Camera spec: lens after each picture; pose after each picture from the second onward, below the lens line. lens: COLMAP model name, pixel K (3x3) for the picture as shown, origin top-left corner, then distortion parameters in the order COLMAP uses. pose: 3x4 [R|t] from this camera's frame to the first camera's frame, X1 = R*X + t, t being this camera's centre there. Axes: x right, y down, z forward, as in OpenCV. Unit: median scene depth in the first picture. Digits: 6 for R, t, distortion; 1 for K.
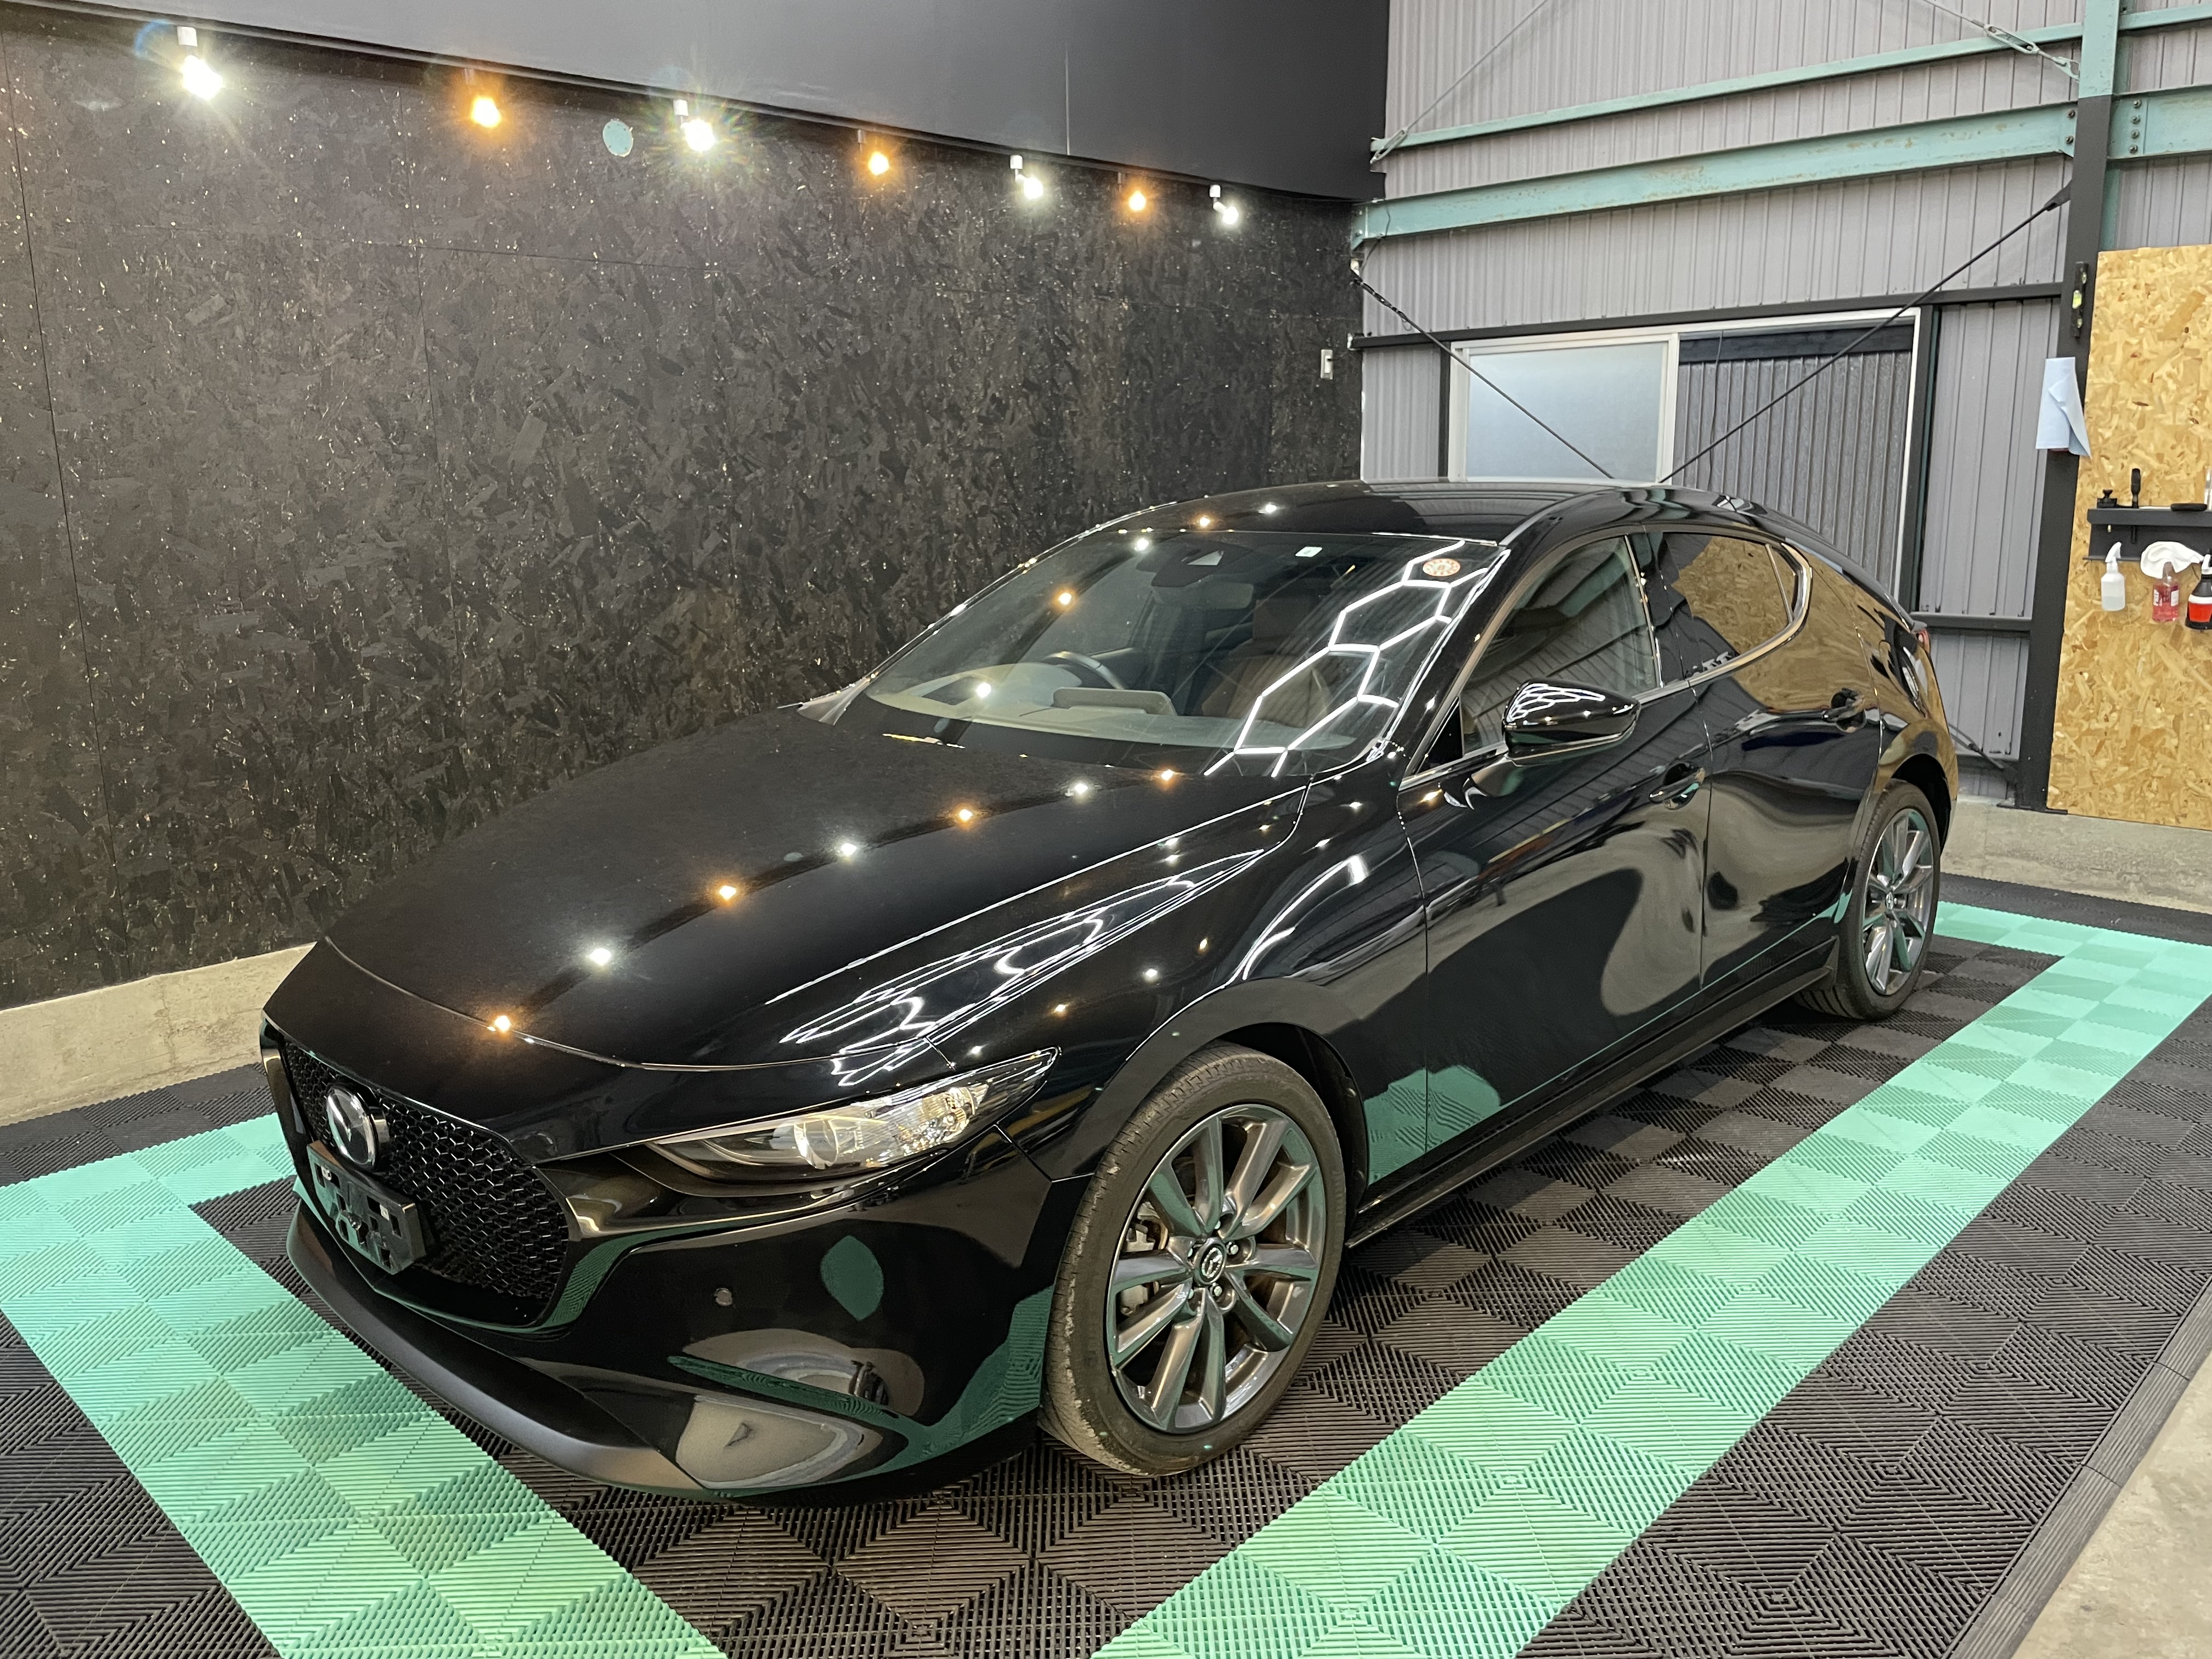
lens RADIAL K [[1706.8, 0, 1116.1], [0, 1706.8, 808.6], [0, 0, 1]] dist [0.090335, -0.120830]
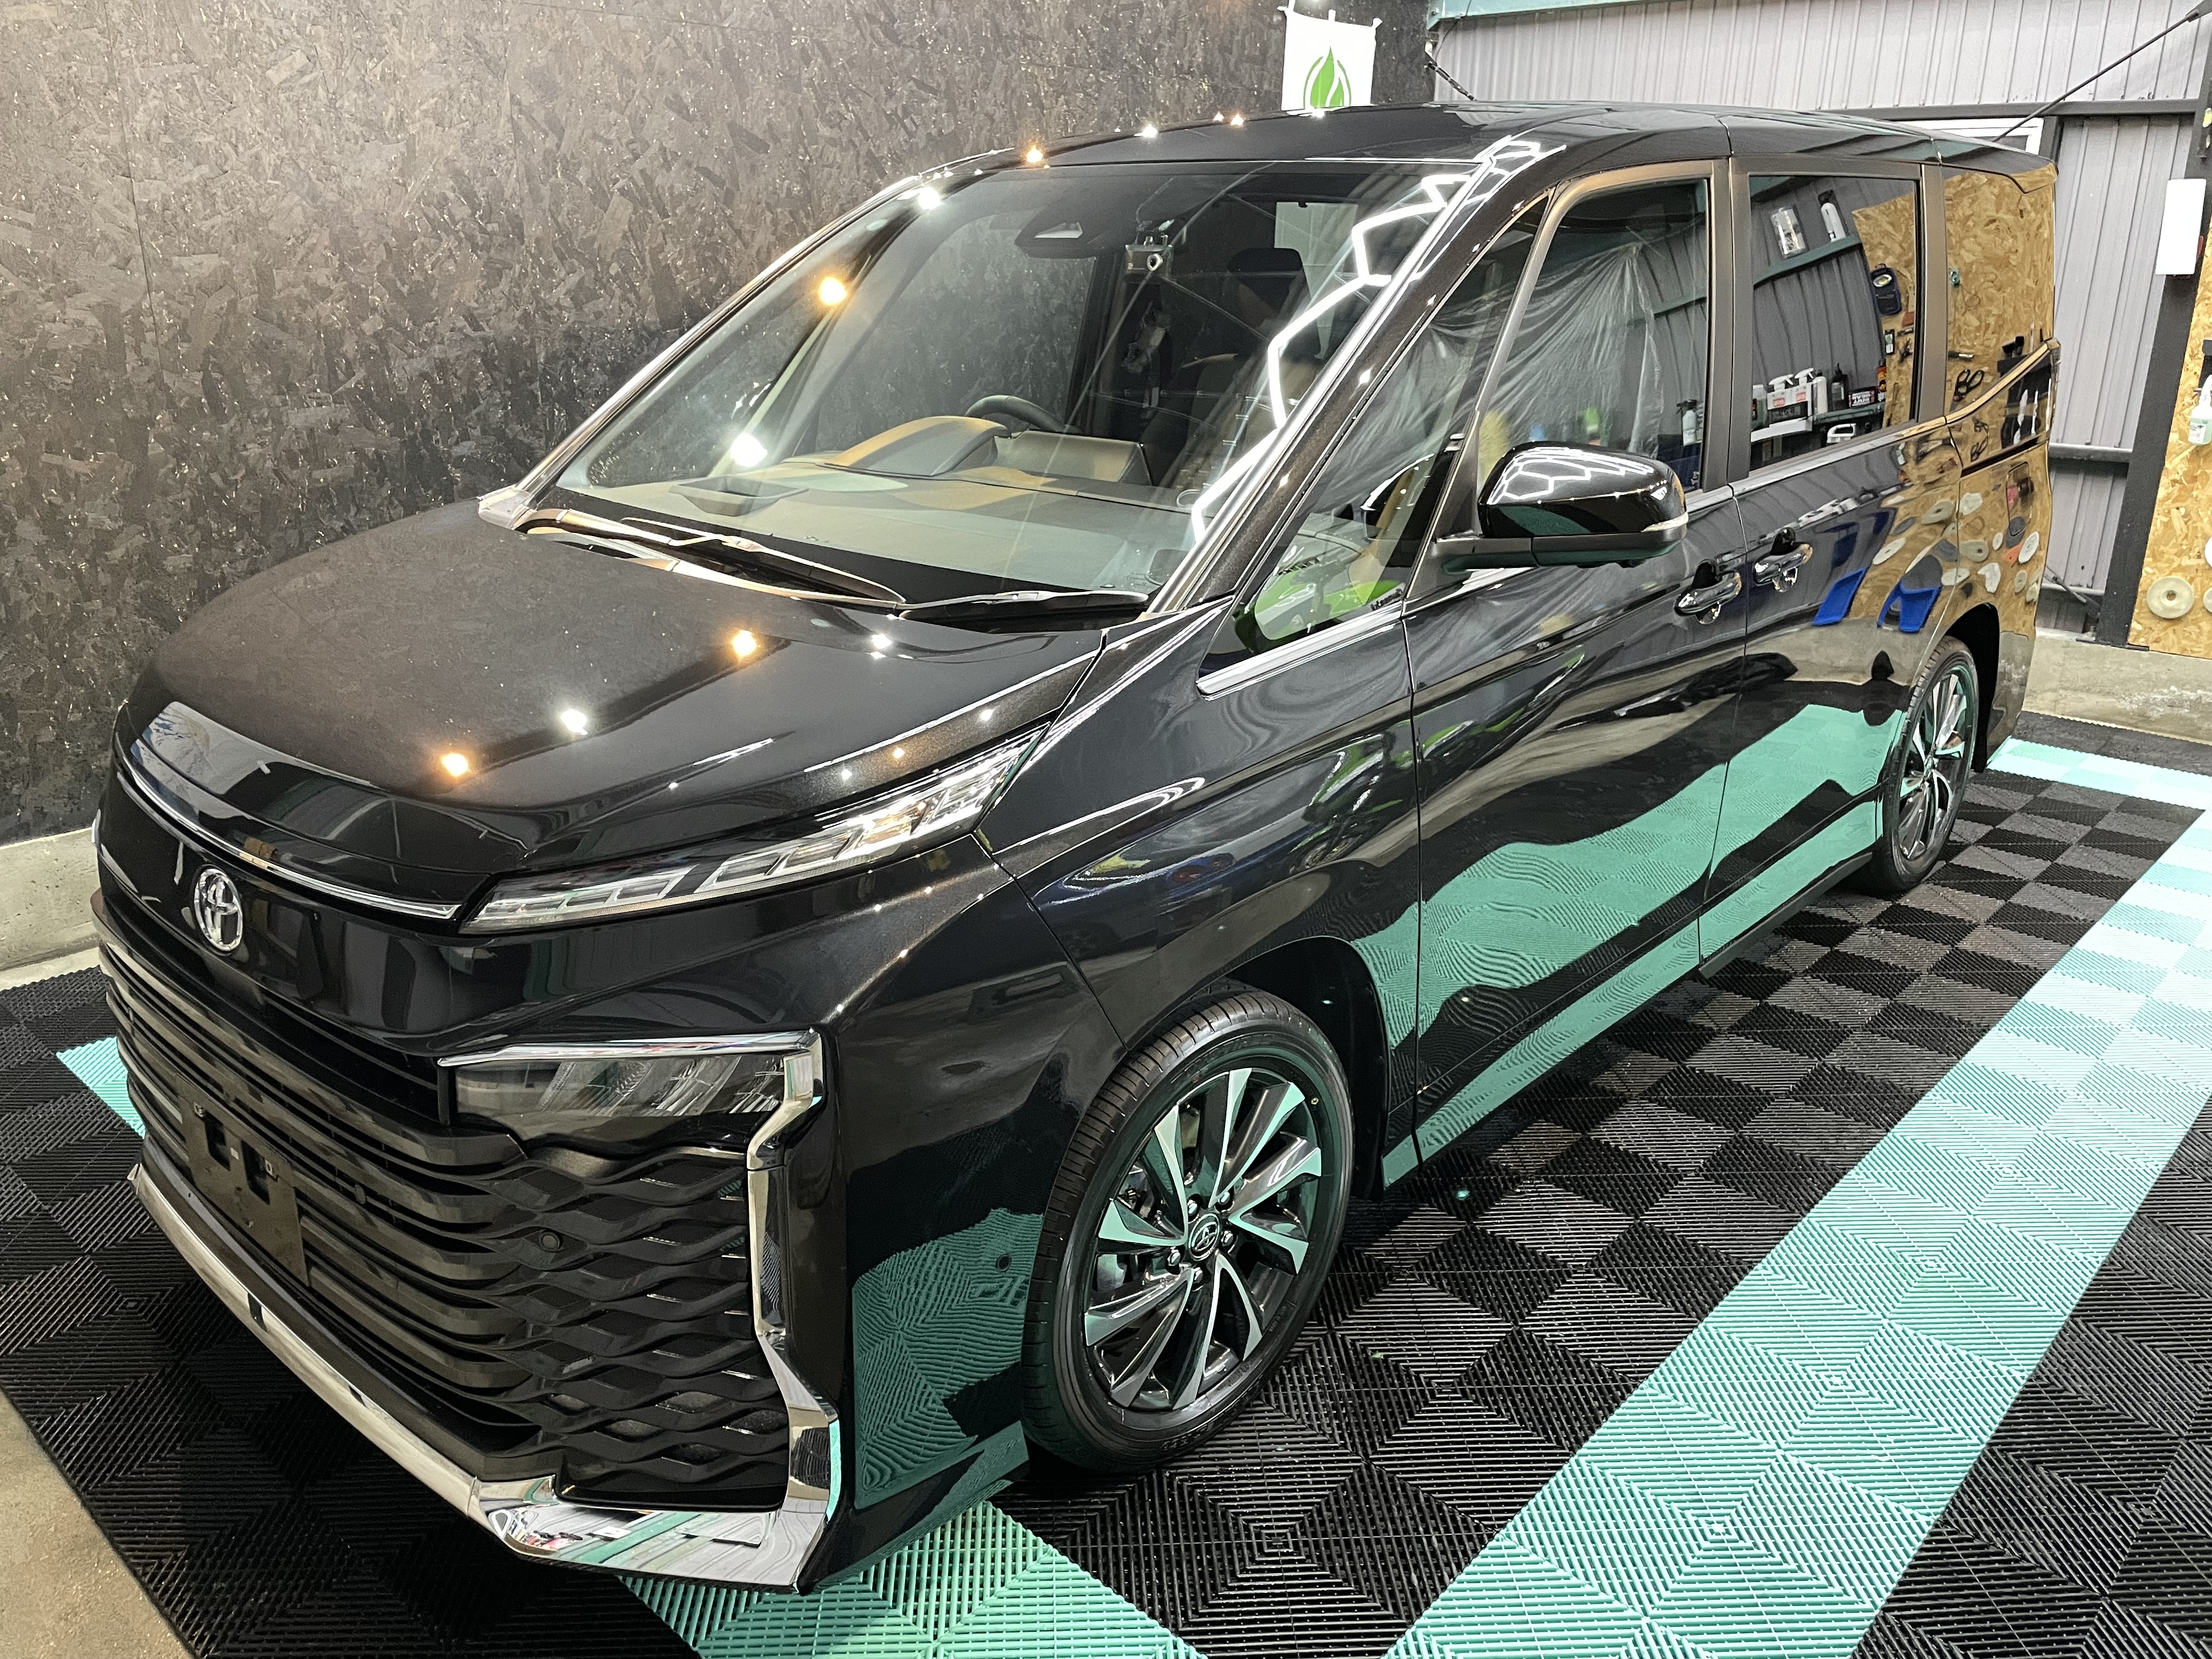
lens RADIAL K [[1706.8, 0, 1109.1], [0, 1706.8, 814.6], [0, 0, 1]] dist [0.090335, -0.120830]
pose [[0.998960, 0.014847, 0.043111, -0.099235], [-0.019905, 0.992650, 0.119371, -0.011384], [-0.041022, -0.120105, 0.991913, 0.022296]]
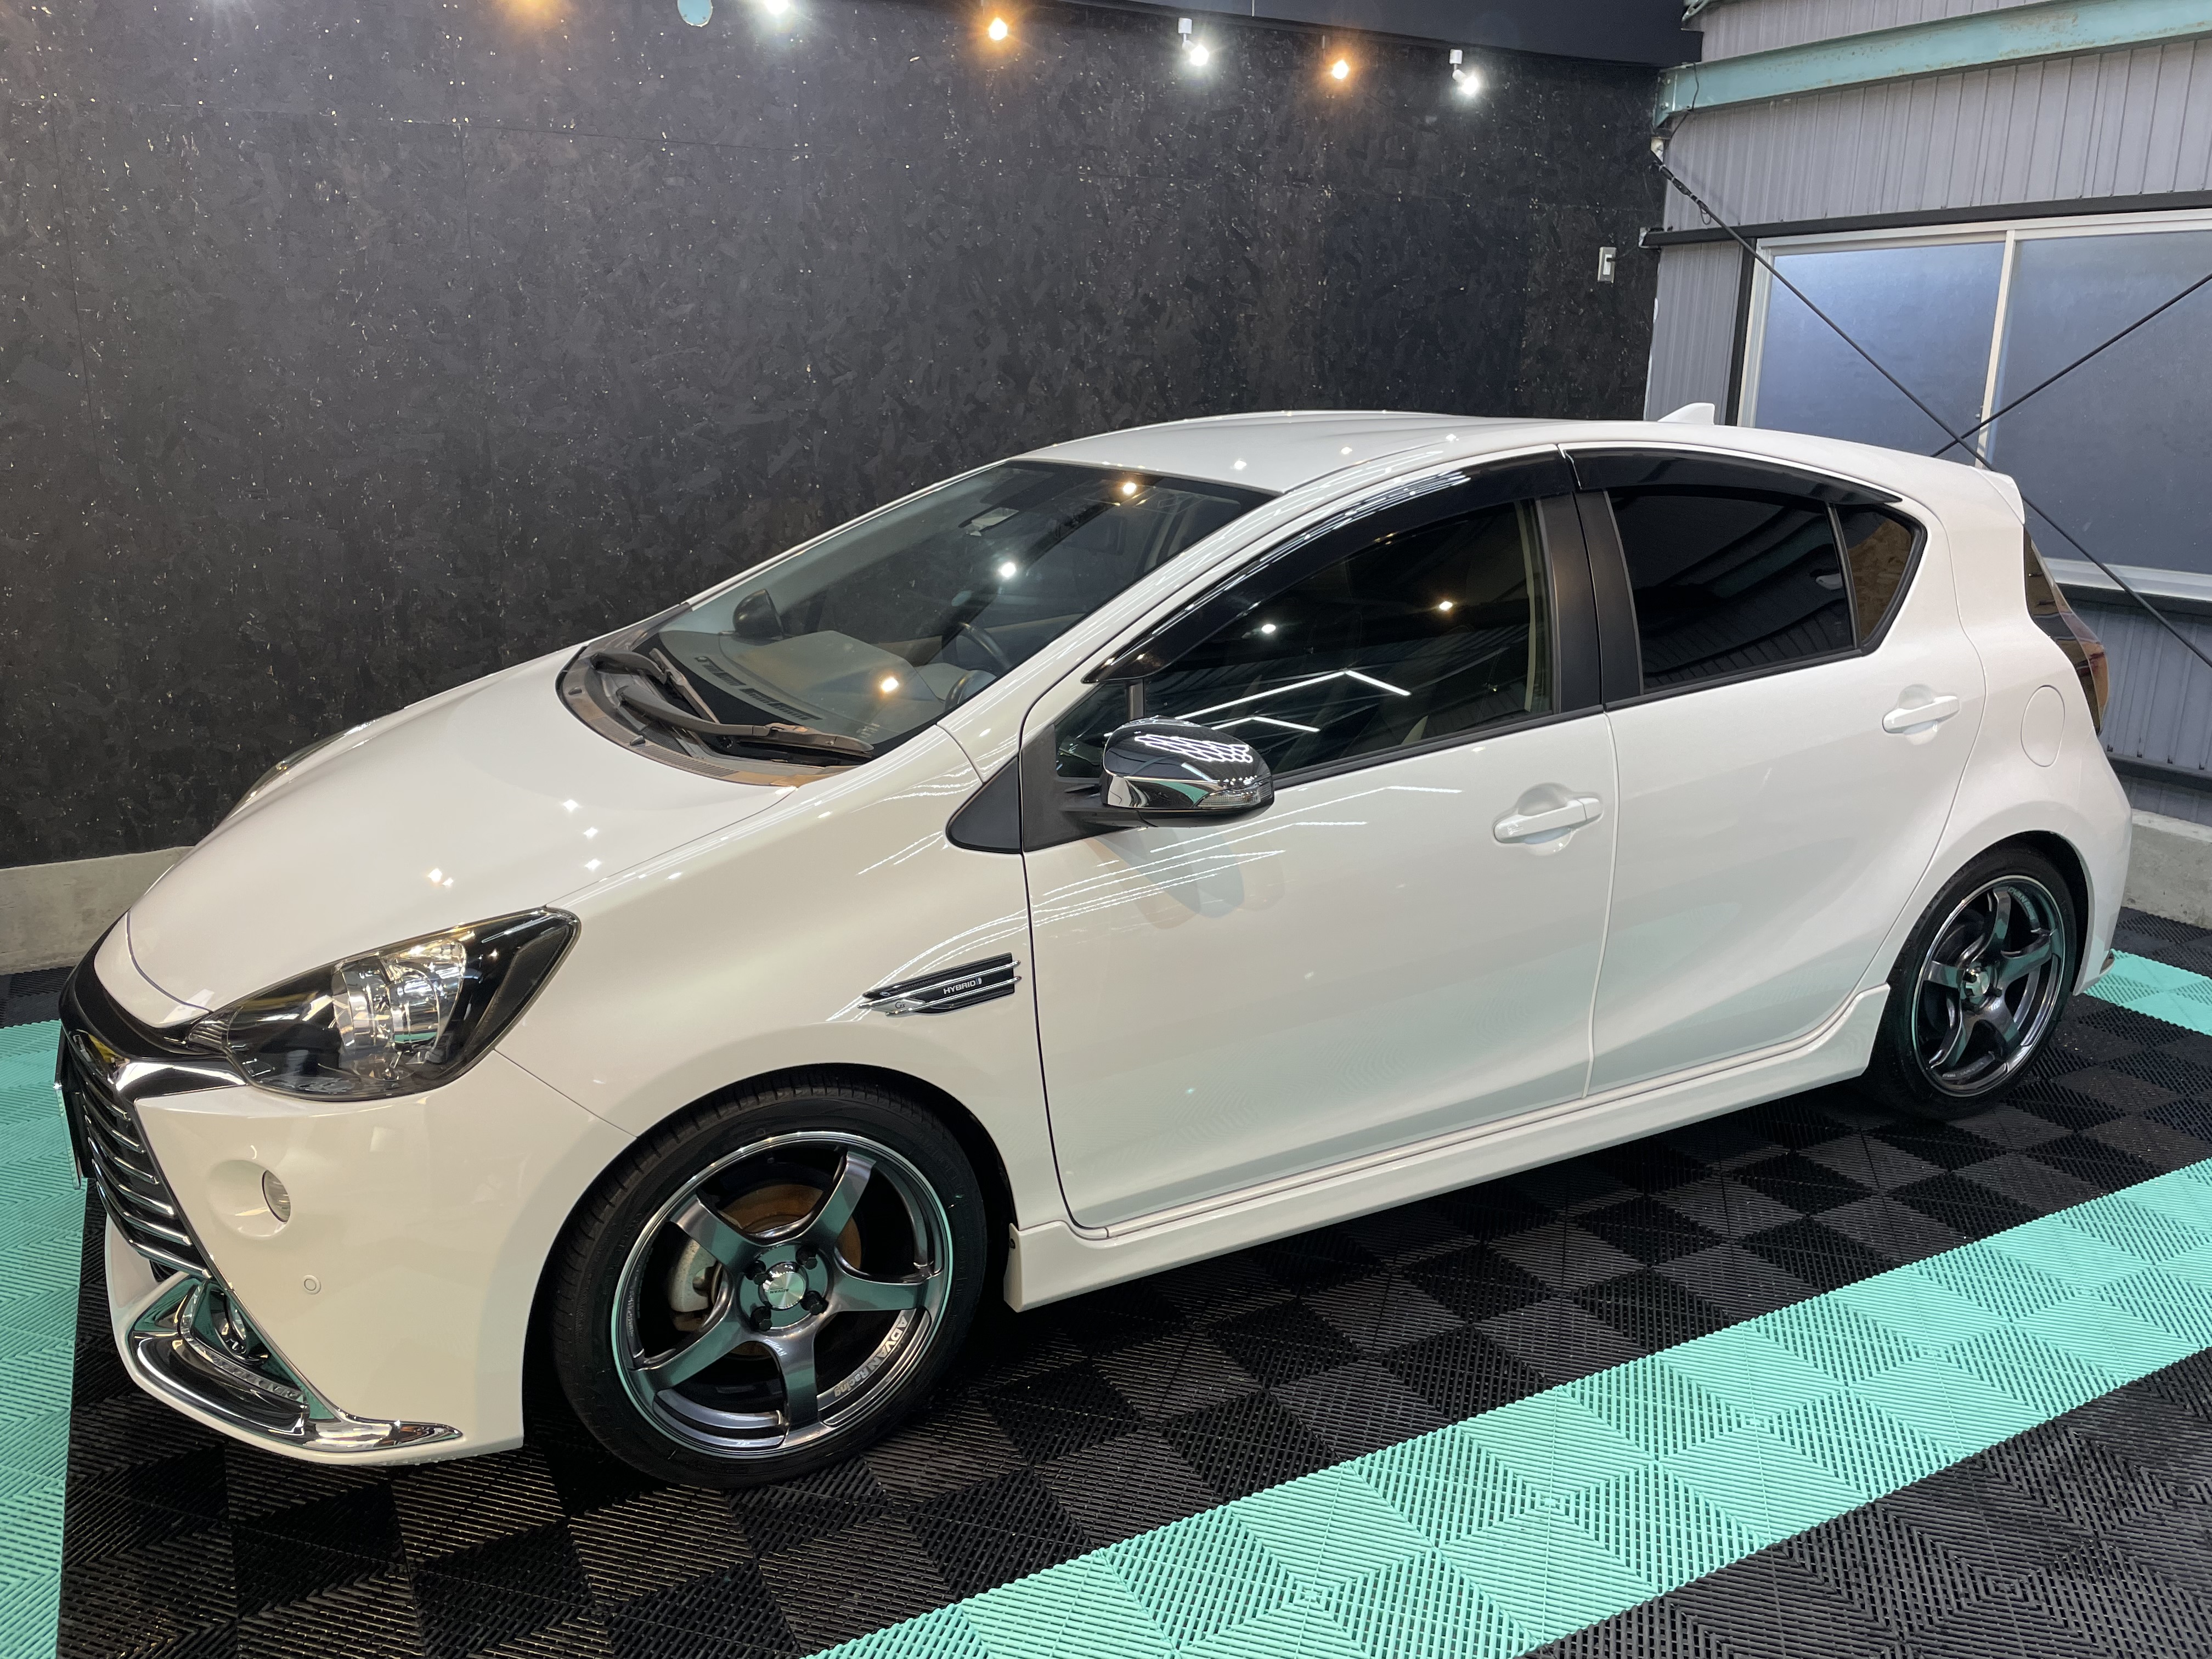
lens RADIAL K [[1706.8, 0, 1100.2], [0, 1706.8, 831.8], [0, 0, 1]] dist [0.090335, -0.120830]
pose [[0.953360, 0.103514, -0.283530, 0.214262], [-0.086300, 0.993622, 0.072580, -0.029030], [0.289235, -0.044726, 0.956213, 0.137476]]
